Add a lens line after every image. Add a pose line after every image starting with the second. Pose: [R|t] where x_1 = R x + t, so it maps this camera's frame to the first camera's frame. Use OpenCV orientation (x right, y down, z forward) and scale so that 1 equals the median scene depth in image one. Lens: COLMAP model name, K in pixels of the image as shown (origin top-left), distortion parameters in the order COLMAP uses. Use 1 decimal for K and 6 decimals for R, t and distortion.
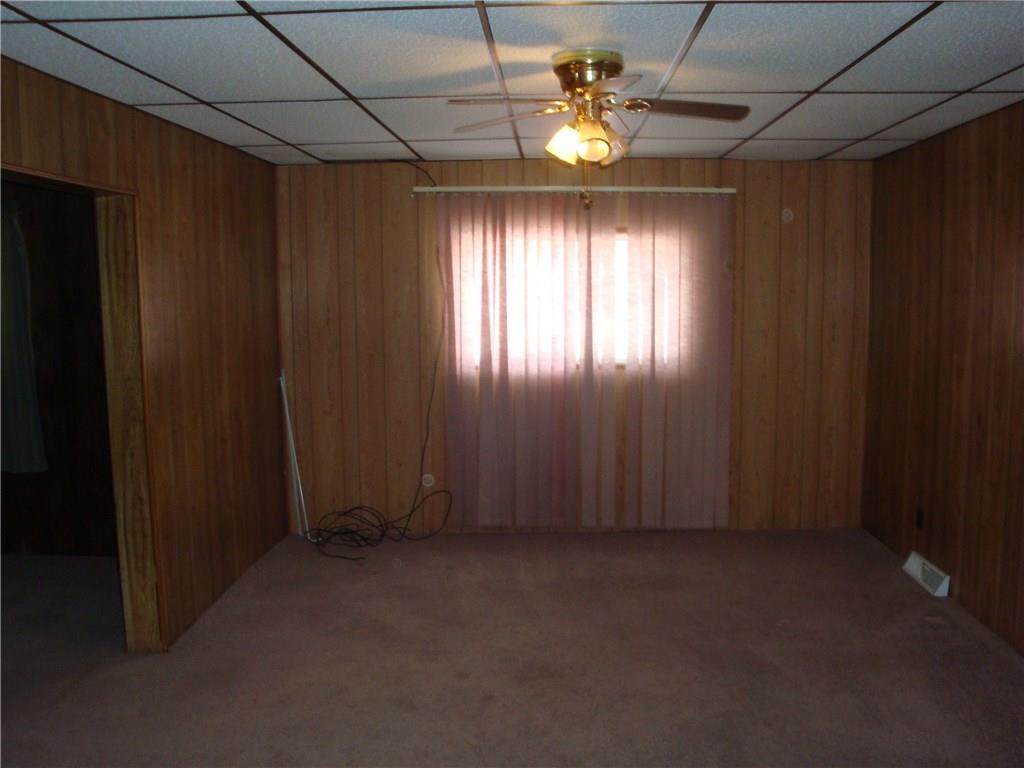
lens RADIAL K [[914.4, 0, 517.6], [0, 914.4, 385.1], [0, 0, 1]] dist [-0.126151, 0.049891]
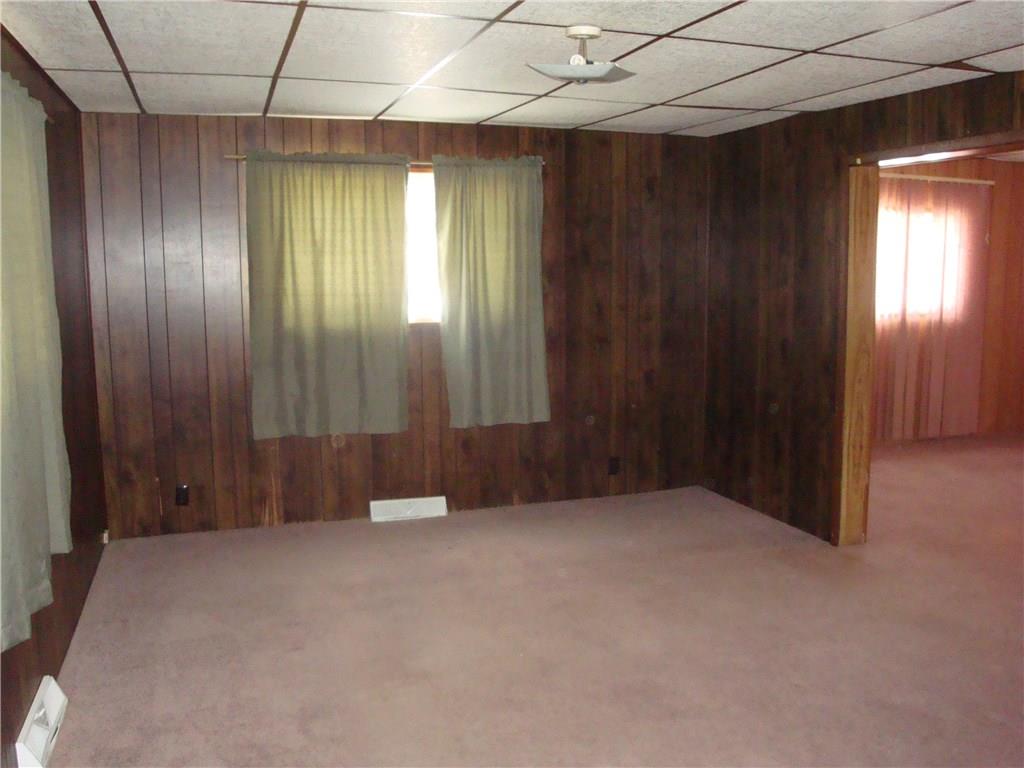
lens RADIAL K [[914.4, 0, 509.3], [0, 914.4, 379.2], [0, 0, 1]] dist [-0.126151, 0.049891]
pose [[0.938368, -0.041338, 0.343156, -0.894217], [0.036223, 0.999117, 0.021306, 0.022688], [-0.343733, -0.007562, 0.939037, 0.011213]]
